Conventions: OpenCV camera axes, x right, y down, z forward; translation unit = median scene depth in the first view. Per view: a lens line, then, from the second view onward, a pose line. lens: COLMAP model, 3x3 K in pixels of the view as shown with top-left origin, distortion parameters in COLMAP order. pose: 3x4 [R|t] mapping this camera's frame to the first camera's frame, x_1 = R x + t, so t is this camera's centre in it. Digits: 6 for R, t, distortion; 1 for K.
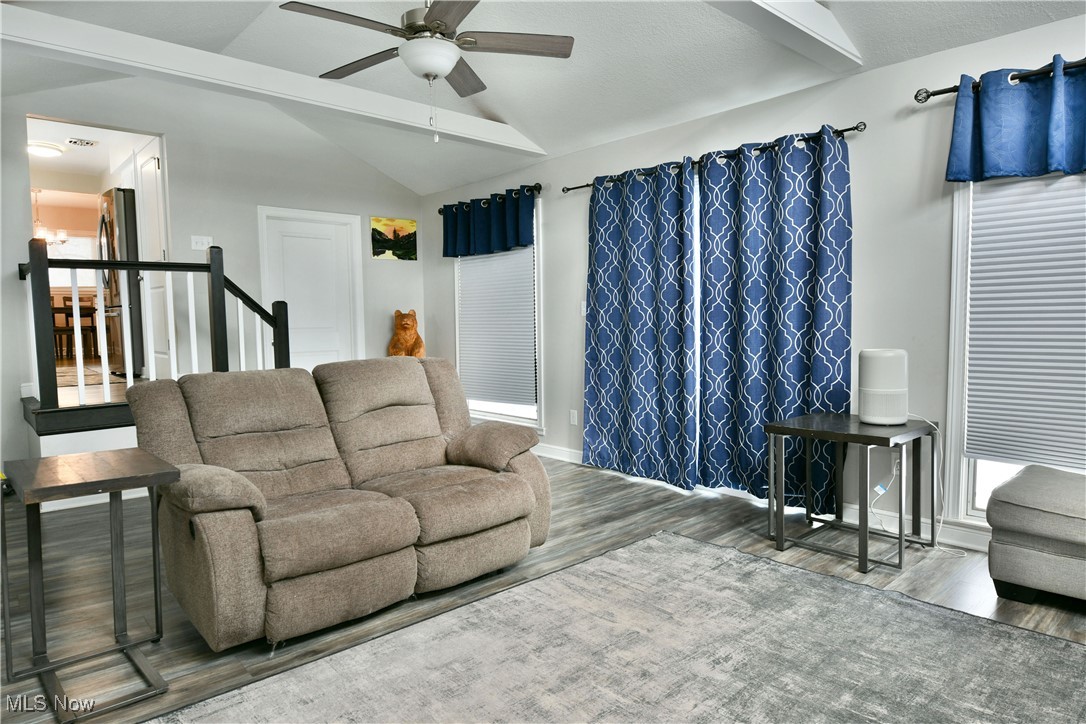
lens RADIAL K [[658.7, 0, 543.0], [0, 658.7, 362.0], [0, 0, 1]] dist [-0.020317, 0.000352]
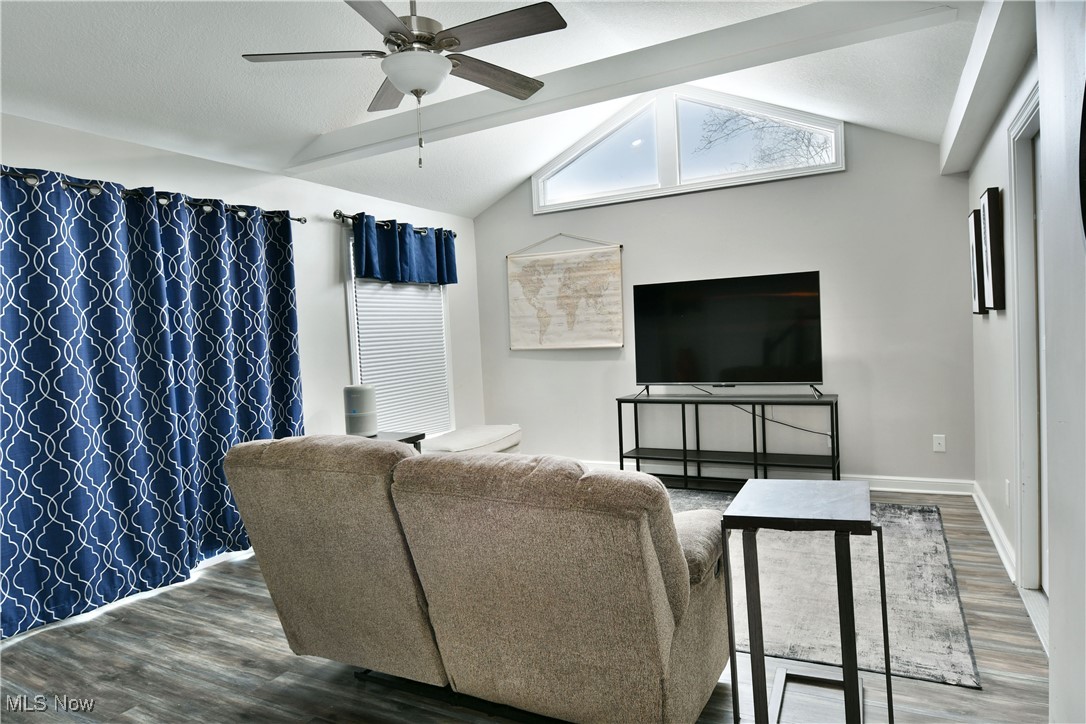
lens RADIAL K [[658.7, 0, 543.0], [0, 658.7, 362.0], [0, 0, 1]] dist [-0.020317, 0.000352]
pose [[-0.330364, -0.004162, 0.943845, -0.819068], [0.118229, 0.991932, 0.045756, -0.075641], [-0.936420, 0.126706, -0.327206, 0.918316]]
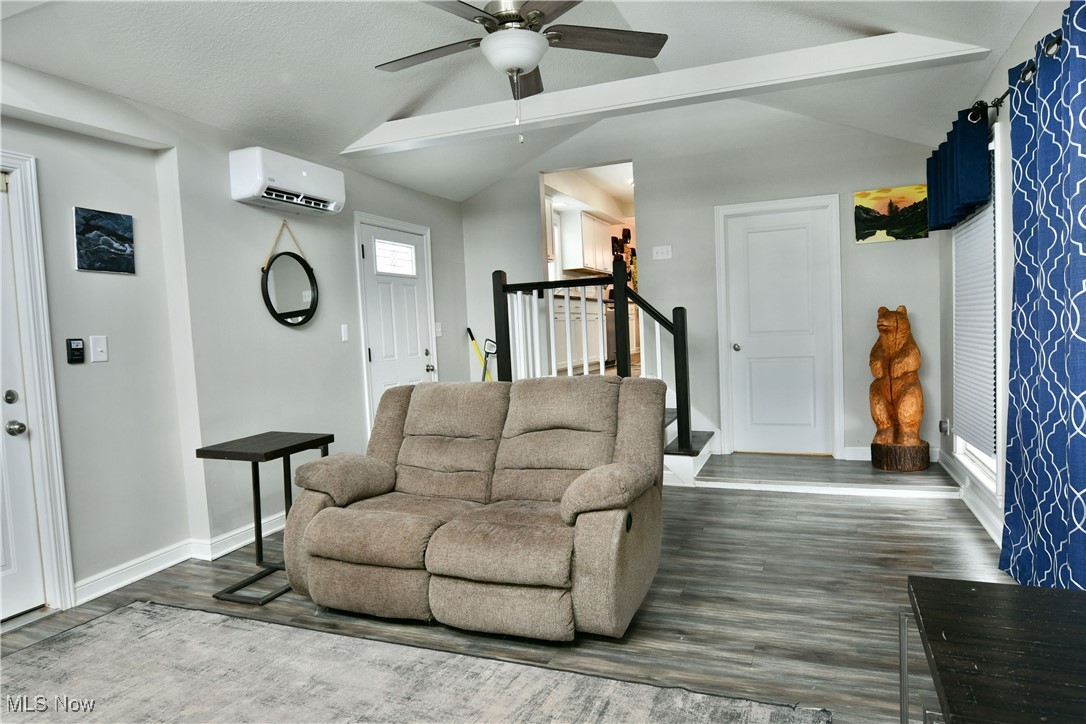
lens RADIAL K [[681.2, 0, 543.0], [0, 681.2, 362.0], [0, 0, 1]] dist [-0.017325, -0.000338]
pose [[0.428374, 0.040279, -0.902704, 0.552060], [-0.023717, 0.999163, 0.033328, -0.052095], [0.903290, 0.007132, 0.428970, 0.495899]]
